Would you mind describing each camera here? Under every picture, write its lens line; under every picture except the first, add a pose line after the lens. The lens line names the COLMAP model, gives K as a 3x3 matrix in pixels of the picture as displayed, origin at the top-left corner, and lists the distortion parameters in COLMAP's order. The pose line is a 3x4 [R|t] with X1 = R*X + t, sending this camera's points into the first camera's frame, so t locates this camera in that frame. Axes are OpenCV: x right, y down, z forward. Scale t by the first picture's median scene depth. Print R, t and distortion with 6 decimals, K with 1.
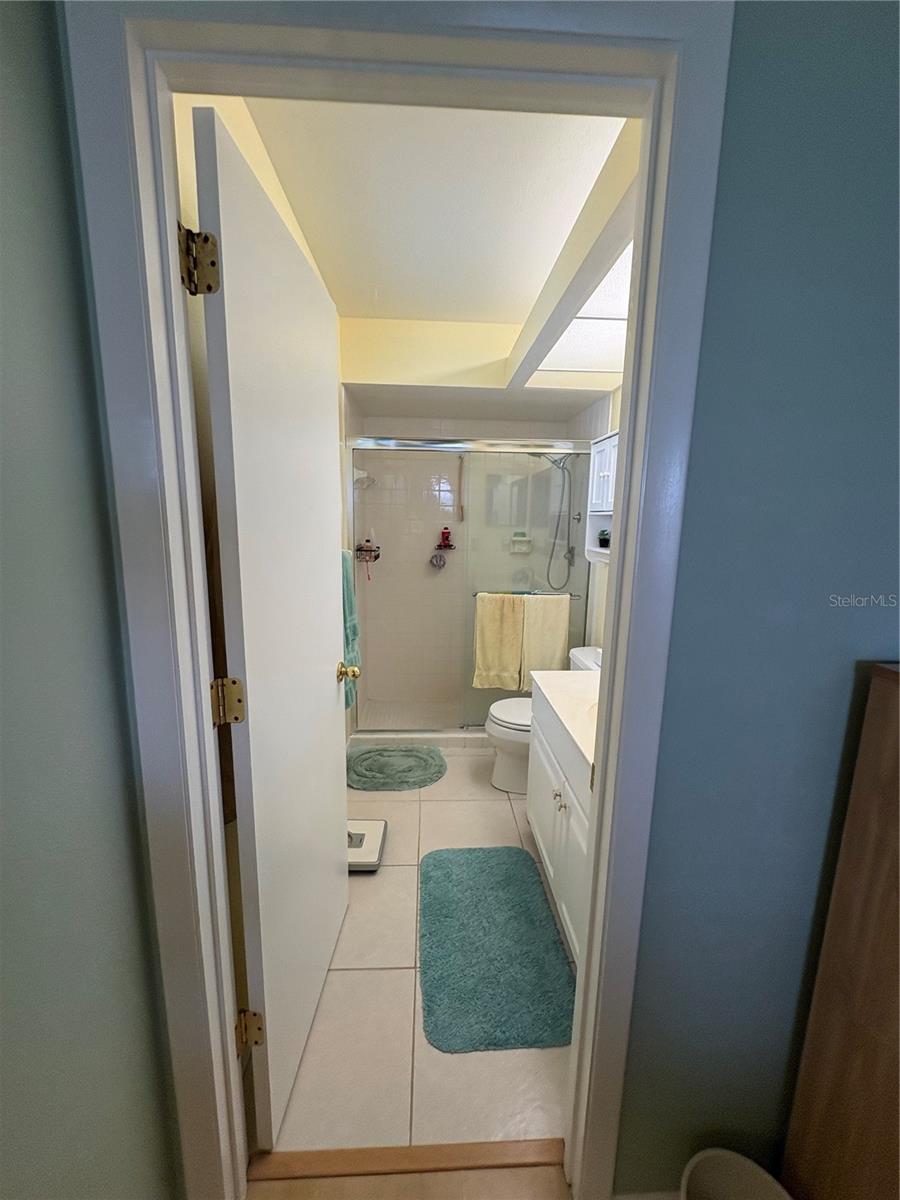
lens RADIAL K [[479.4, 0, 448.6], [0, 479.4, 598.7], [0, 0, 1]] dist [-0.000271, 0.000682]
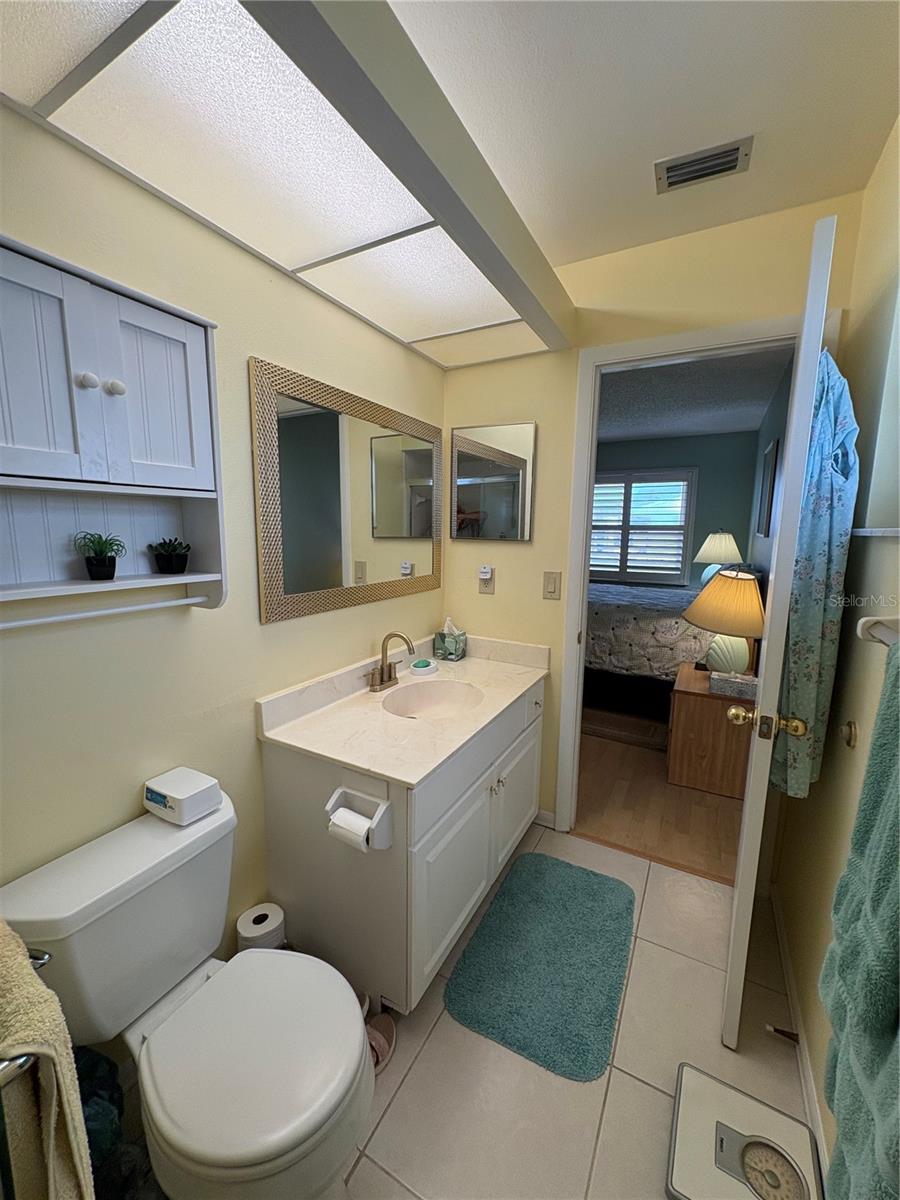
lens RADIAL K [[479.4, 0, 449.4], [0, 479.4, 599.6], [0, 0, 1]] dist [-0.000271, 0.000682]
pose [[-0.856010, -0.106088, 0.505957, -0.102173], [0.057140, 0.953303, 0.296560, -0.175509], [-0.513792, 0.282769, -0.809975, 1.094307]]
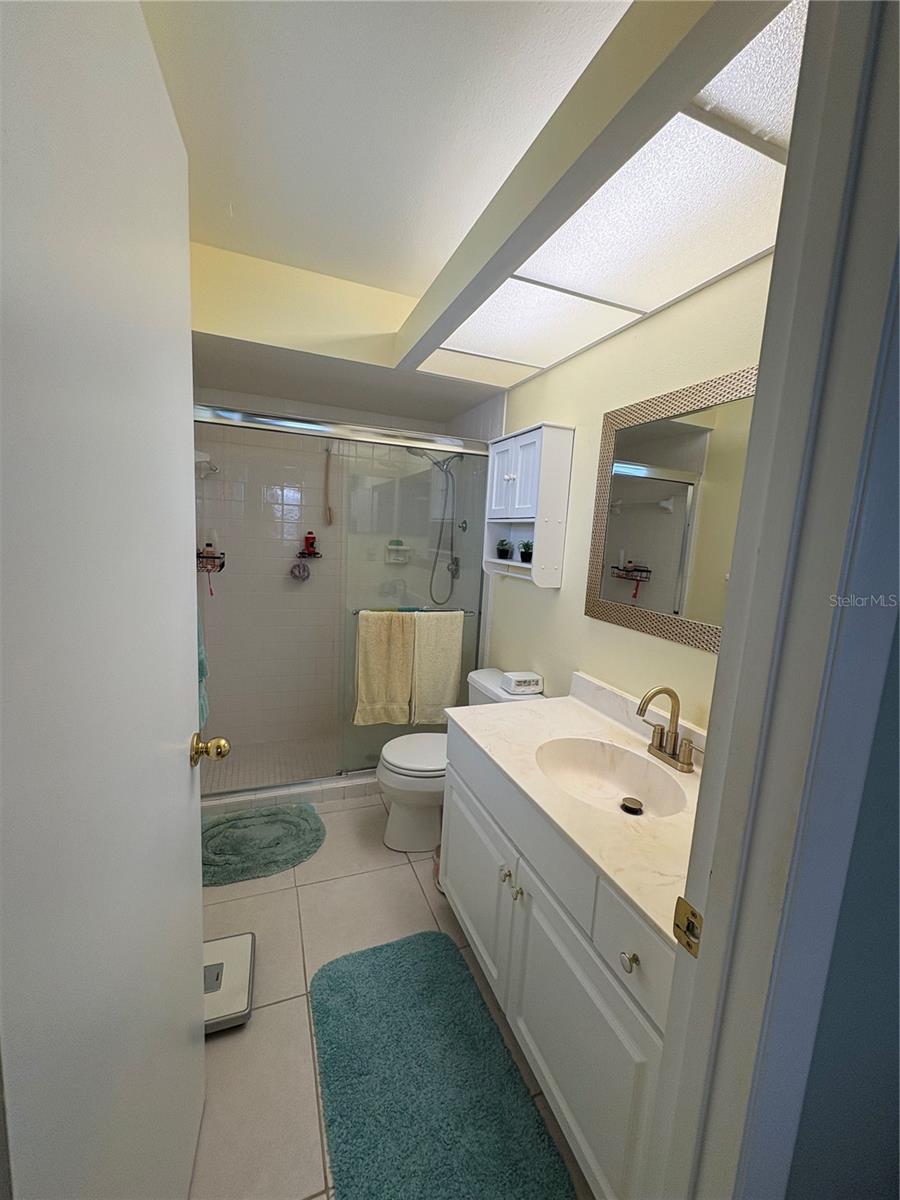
lens RADIAL K [[479.4, 0, 449.1], [0, 479.4, 599.2], [0, 0, 1]] dist [-0.000271, 0.000682]
pose [[0.945433, -0.009512, 0.325679, -0.068459], [0.016212, 0.999709, -0.017865, -0.015824], [-0.325414, 0.022170, 0.945312, 0.177317]]
